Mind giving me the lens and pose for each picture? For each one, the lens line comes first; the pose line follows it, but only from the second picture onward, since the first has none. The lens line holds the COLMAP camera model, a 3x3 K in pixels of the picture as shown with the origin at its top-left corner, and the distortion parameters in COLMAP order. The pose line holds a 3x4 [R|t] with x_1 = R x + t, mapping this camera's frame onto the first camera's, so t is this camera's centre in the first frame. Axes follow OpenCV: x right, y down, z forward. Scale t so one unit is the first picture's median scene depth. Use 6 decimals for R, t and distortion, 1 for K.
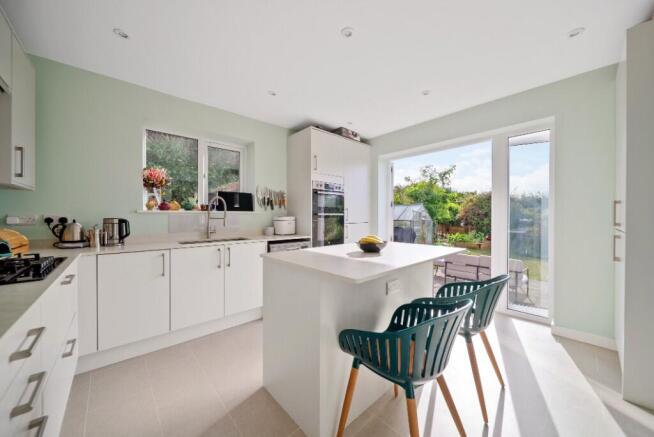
lens RADIAL K [[232.5, 0, 327.4], [0, 232.5, 213.1], [0, 0, 1]] dist [-0.000125, -0.000031]
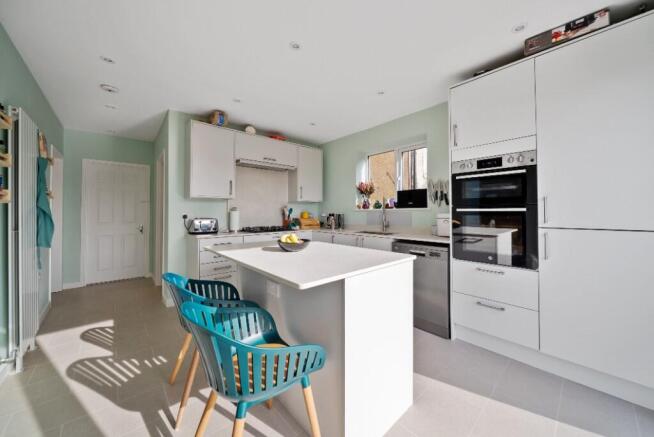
lens RADIAL K [[238.0, 0, 324.9], [0, 238.0, 209.0], [0, 0, 1]] dist [-0.000090, -0.000037]
pose [[0.001463, -0.020747, -0.999784, 0.619148], [-0.001901, 0.999783, -0.020750, 0.016822], [0.999997, 0.001931, 0.001423, 0.596491]]
